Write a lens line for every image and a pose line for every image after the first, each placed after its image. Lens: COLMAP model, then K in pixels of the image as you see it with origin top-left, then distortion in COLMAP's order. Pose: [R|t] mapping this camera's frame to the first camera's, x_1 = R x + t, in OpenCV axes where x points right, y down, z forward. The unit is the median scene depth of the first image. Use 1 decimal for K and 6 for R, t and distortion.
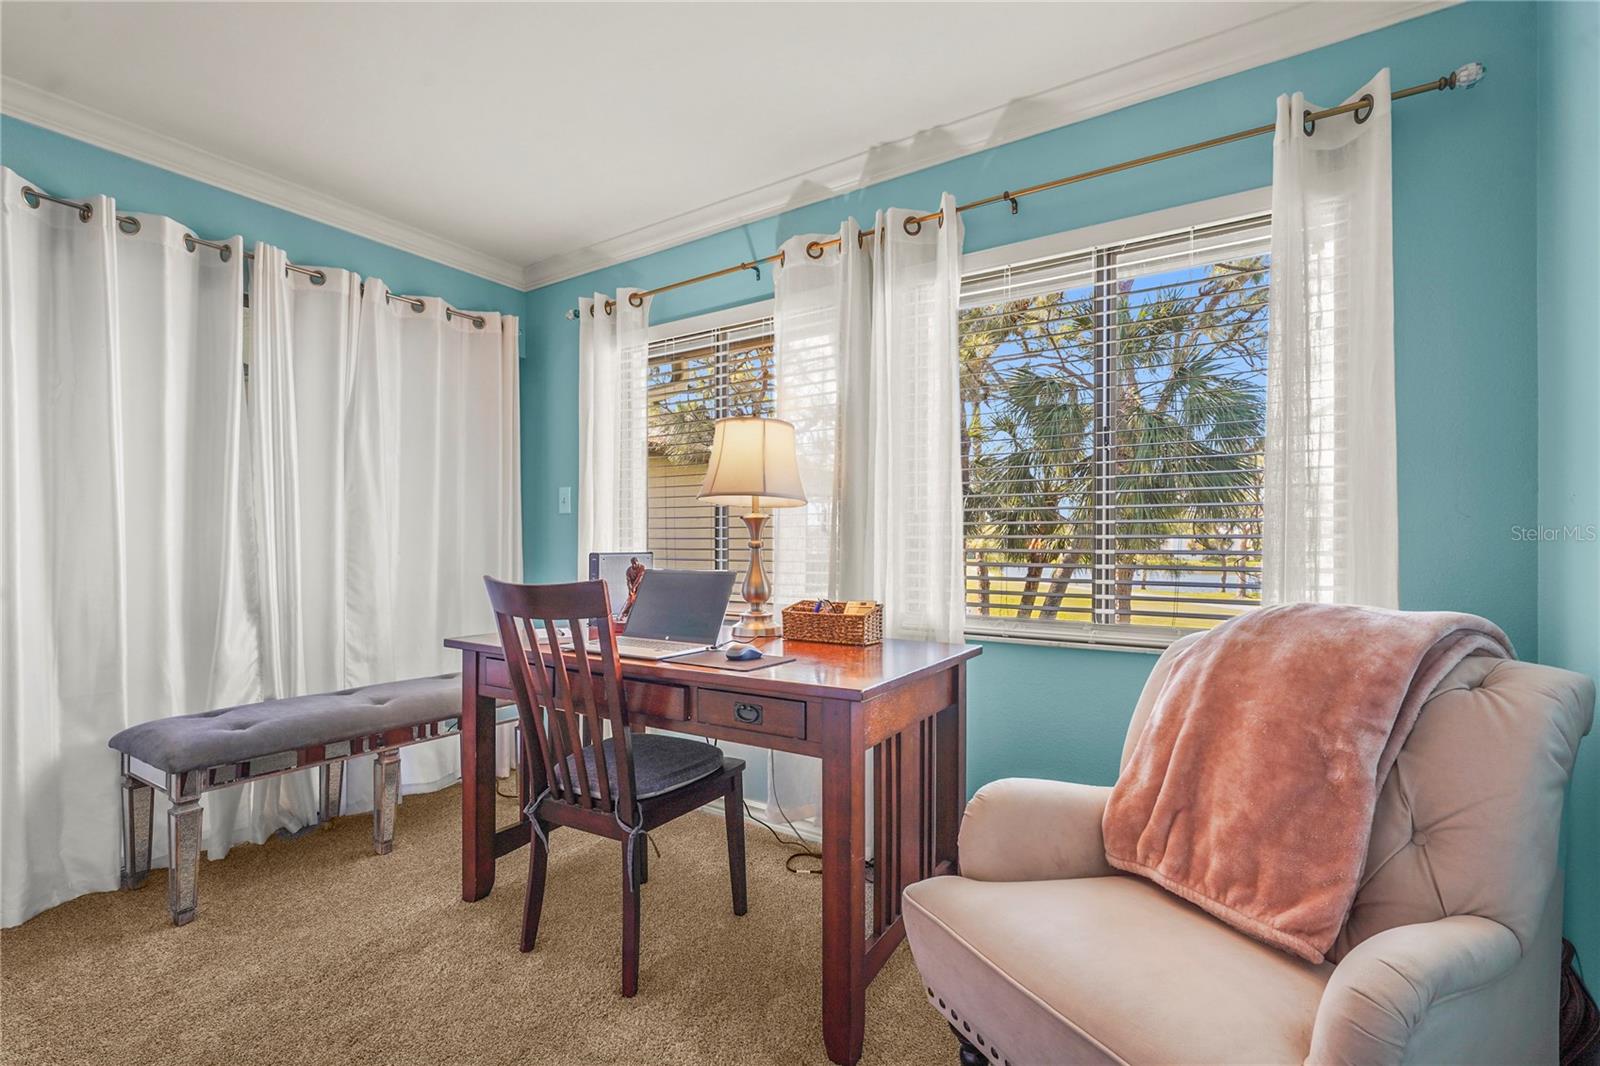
lens RADIAL K [[727.0, 0, 803.4], [0, 727.0, 536.4], [0, 0, 1]] dist [0.001759, -0.001608]
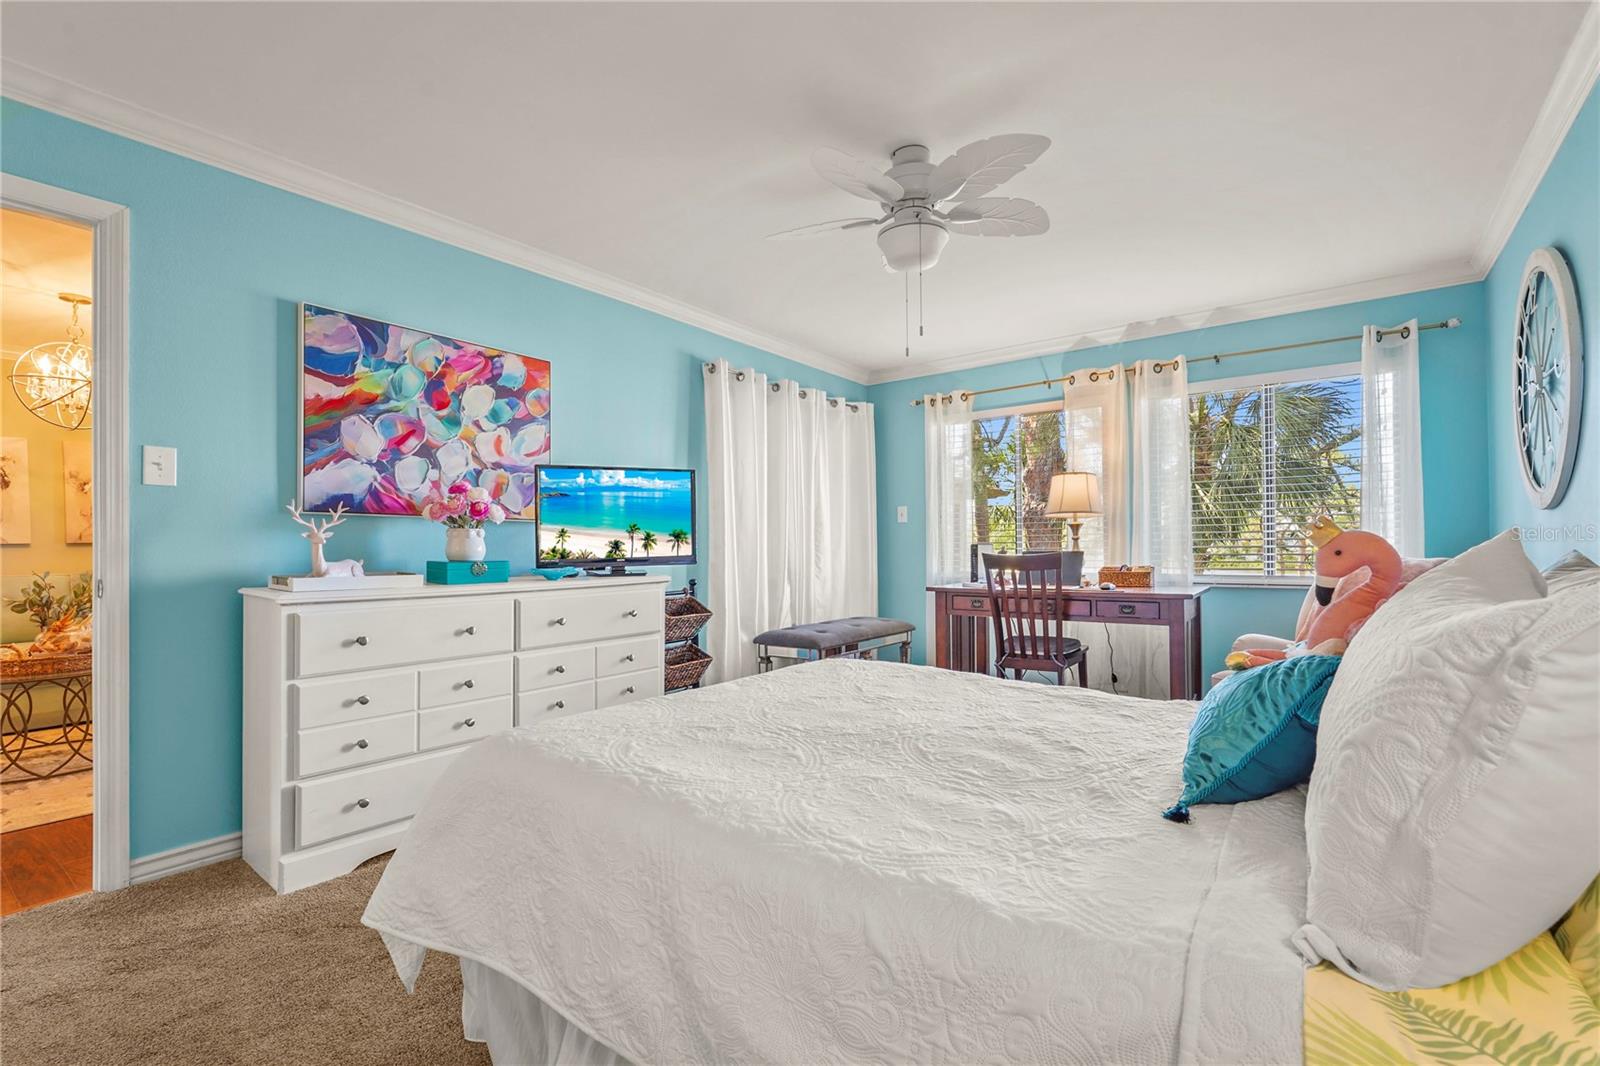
lens RADIAL K [[727.0, 0, 796.4], [0, 727.0, 535.2], [0, 0, 1]] dist [0.001759, -0.001608]
pose [[0.998281, -0.011965, -0.057380, -0.665781], [0.011549, 0.999905, -0.007578, 0.009947], [0.057465, 0.006902, 0.998324, -0.910769]]
